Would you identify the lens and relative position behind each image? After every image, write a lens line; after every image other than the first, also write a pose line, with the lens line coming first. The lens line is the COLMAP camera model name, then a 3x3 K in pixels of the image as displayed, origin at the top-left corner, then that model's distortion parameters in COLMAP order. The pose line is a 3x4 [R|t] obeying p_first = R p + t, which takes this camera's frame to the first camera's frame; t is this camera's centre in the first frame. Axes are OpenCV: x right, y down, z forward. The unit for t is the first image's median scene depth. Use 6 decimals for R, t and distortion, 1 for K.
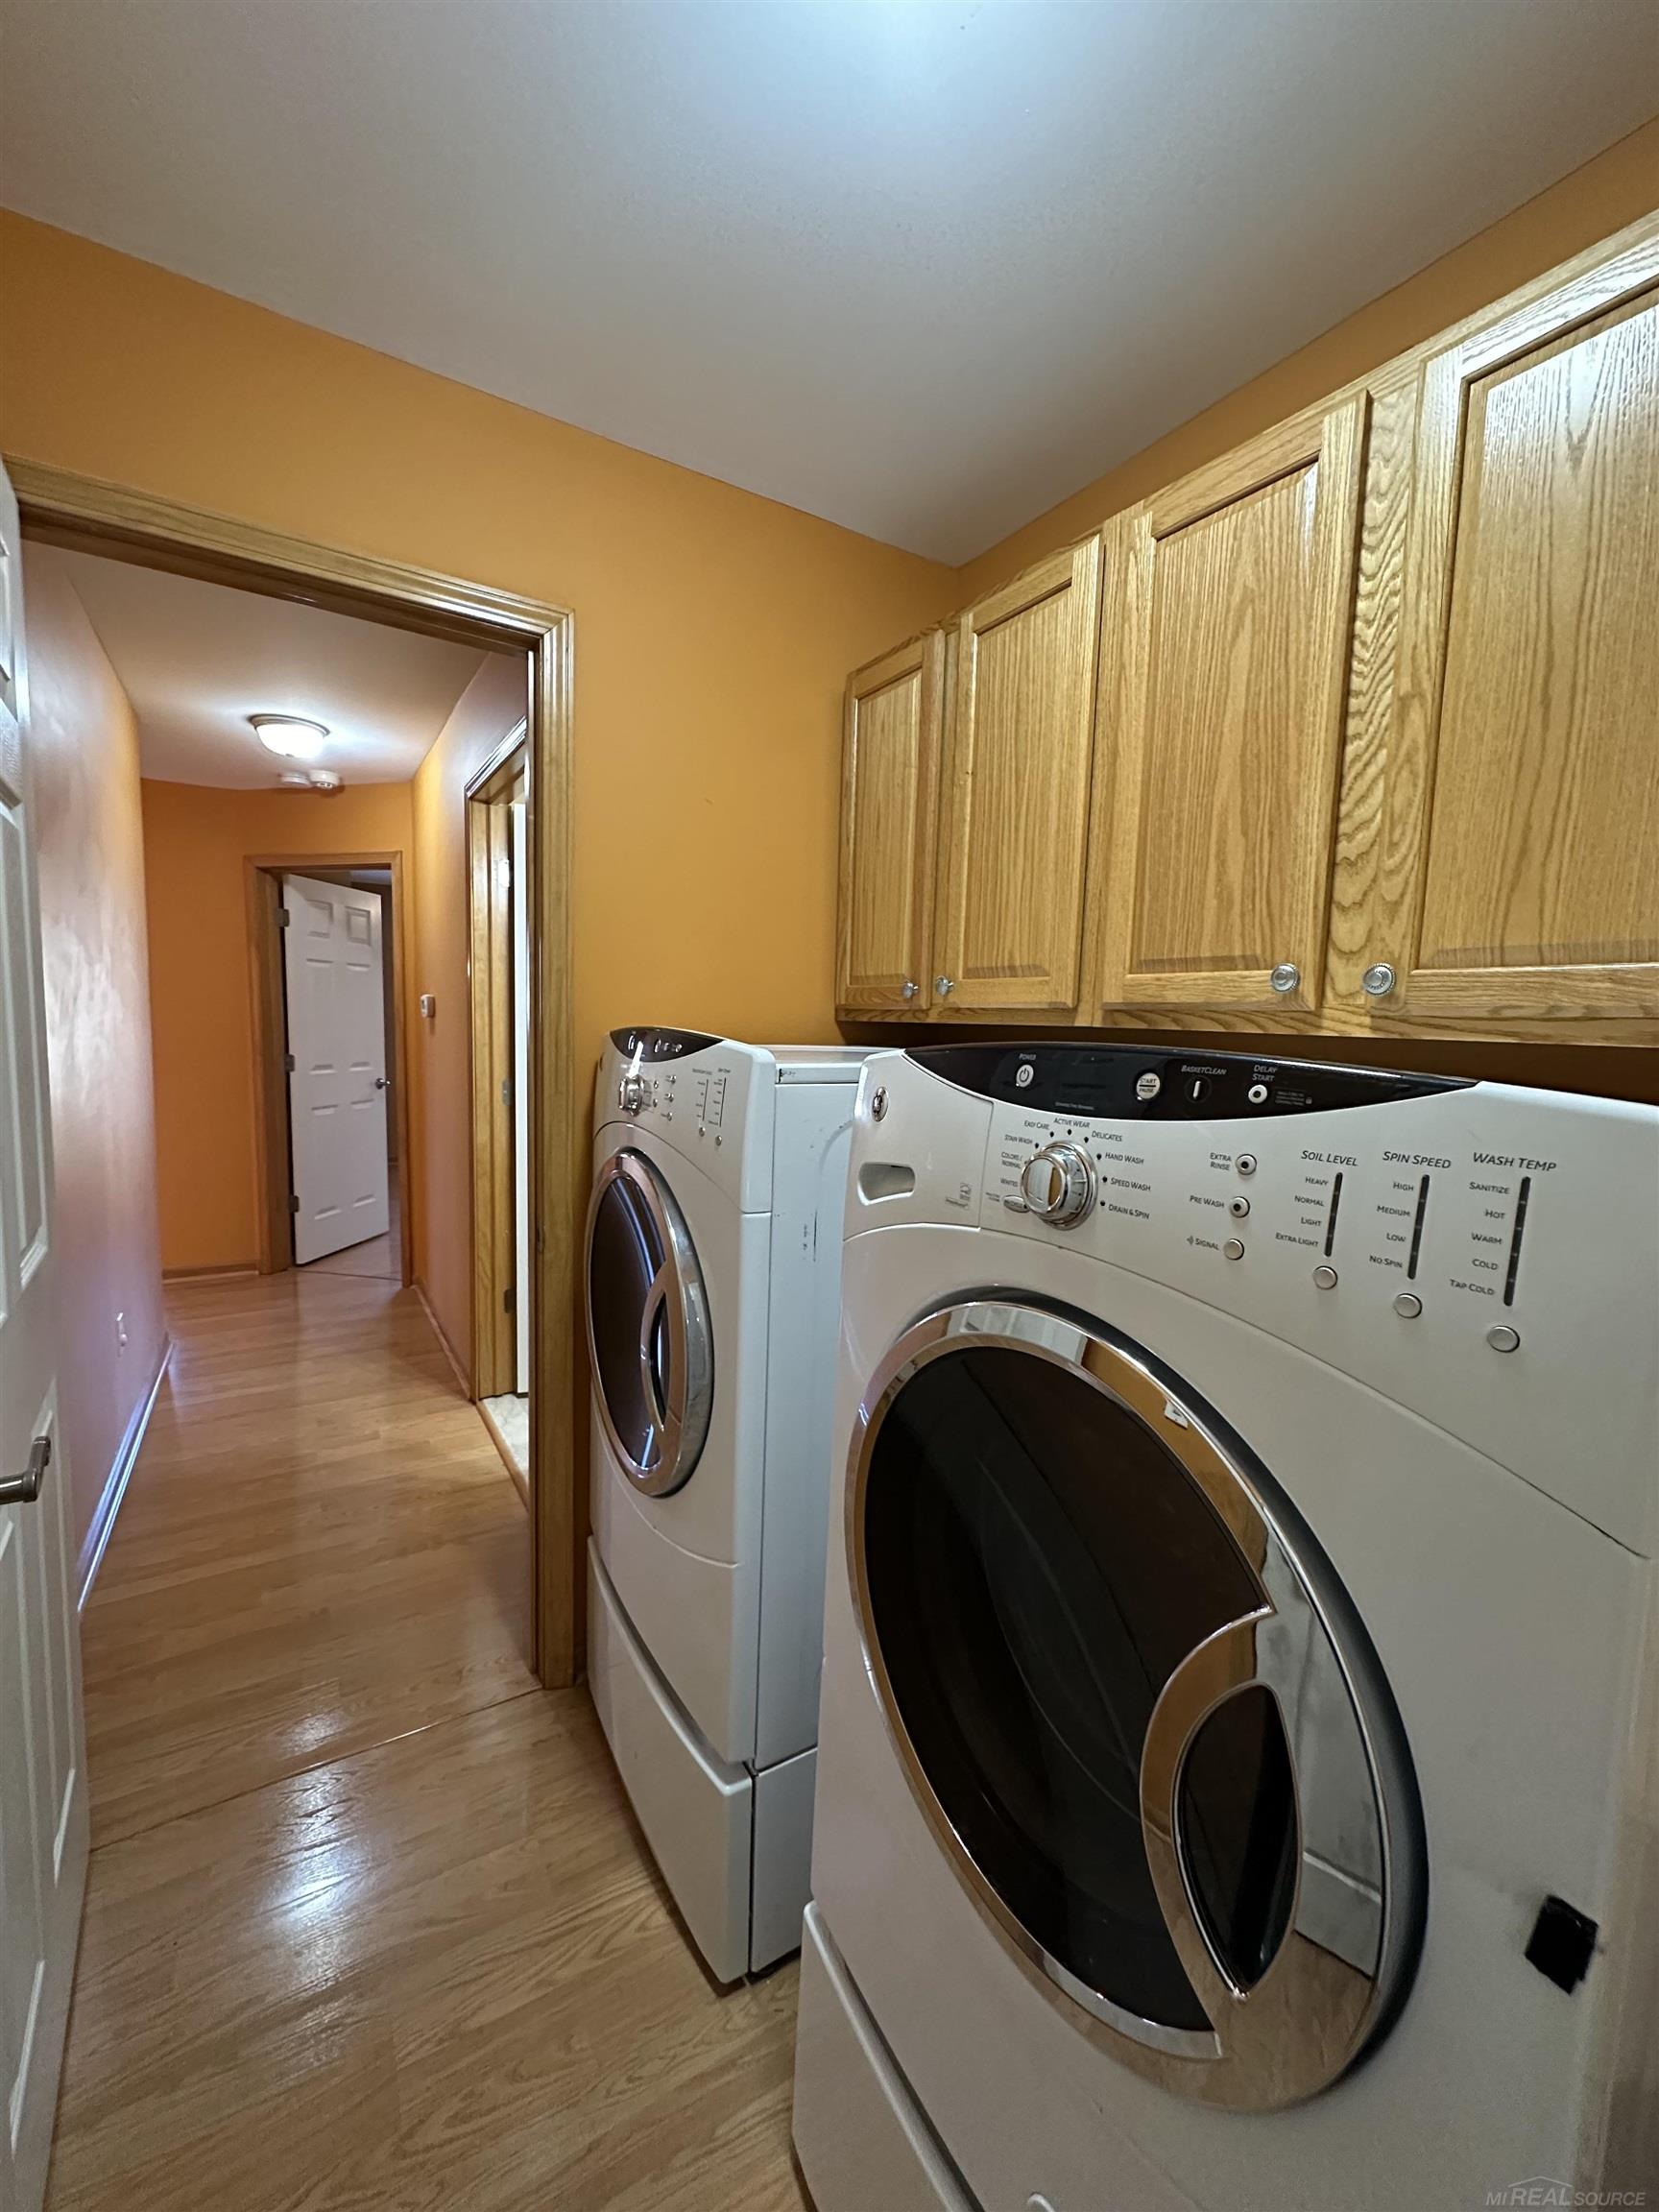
lens RADIAL K [[877.0, 0, 828.7], [0, 877.0, 1105.2], [0, 0, 1]] dist [-0.001083, -0.000015]
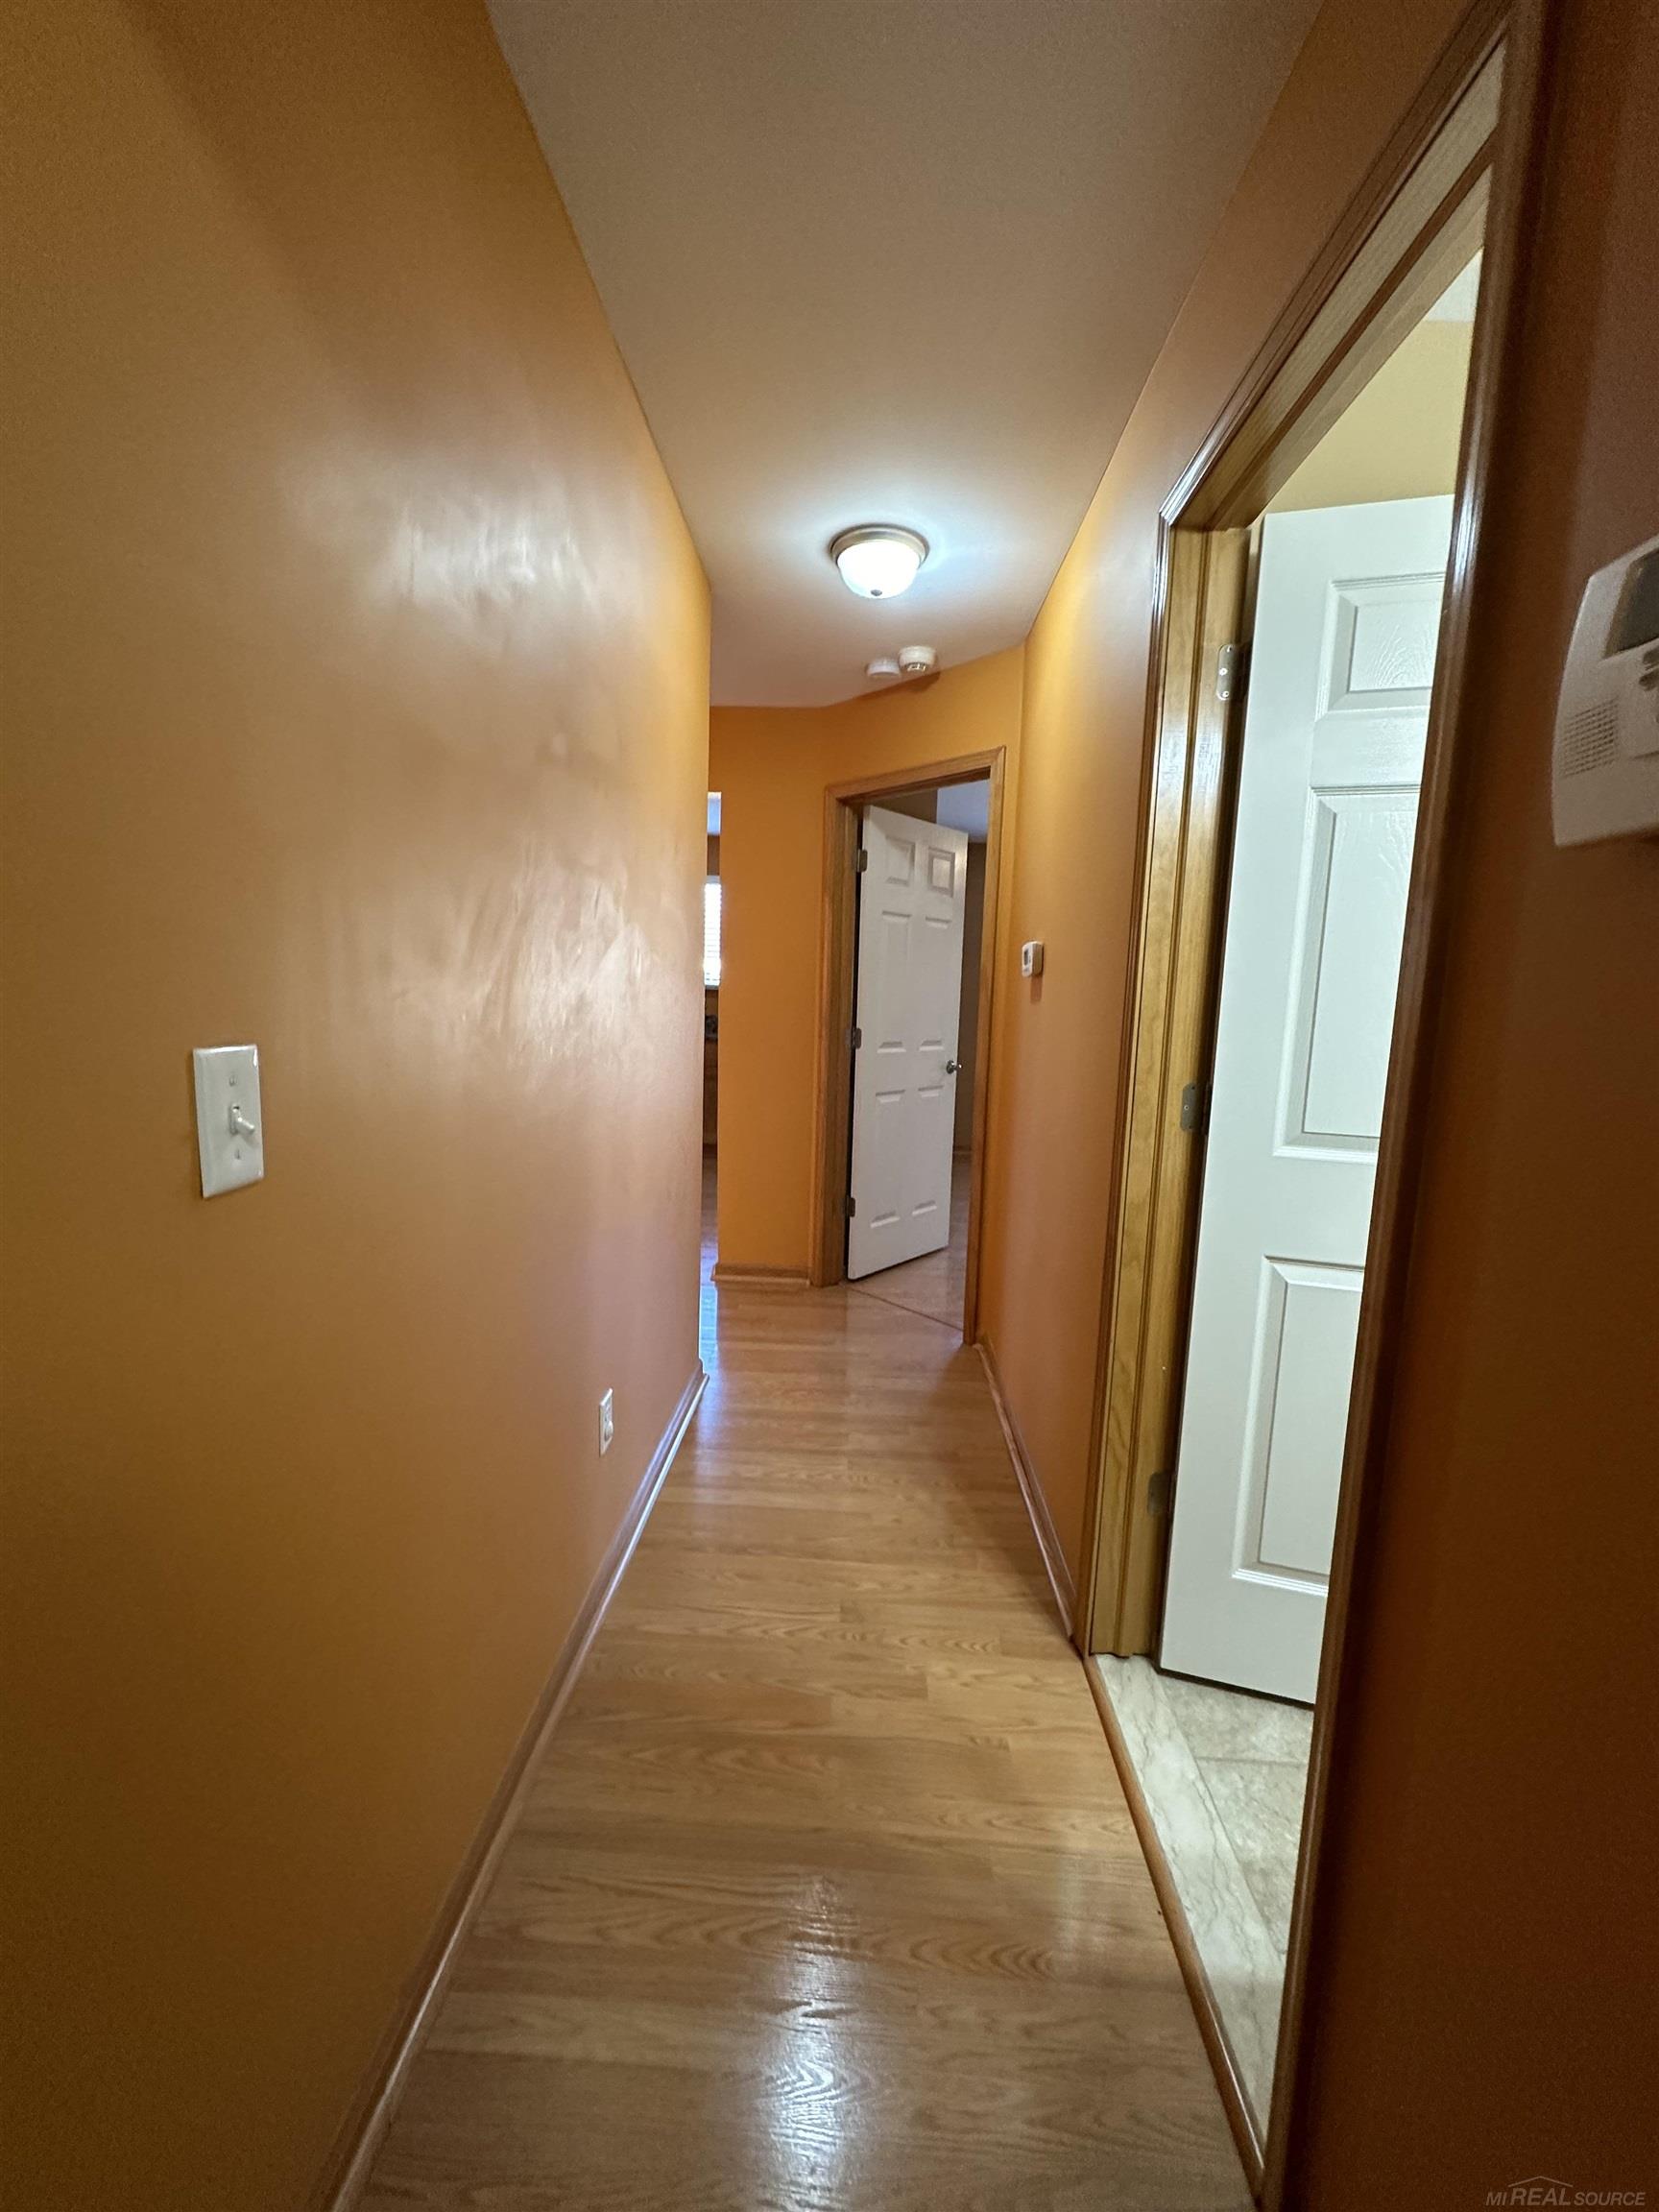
lens RADIAL K [[878.5, 0, 829.2], [0, 878.5, 1102.0], [0, 0, 1]] dist [-0.000731, 0.000176]
pose [[0.825371, 0.072174, -0.559958, -0.196424], [-0.063312, 0.997372, 0.035231, -0.018498], [0.561029, 0.006374, 0.827772, 0.350318]]
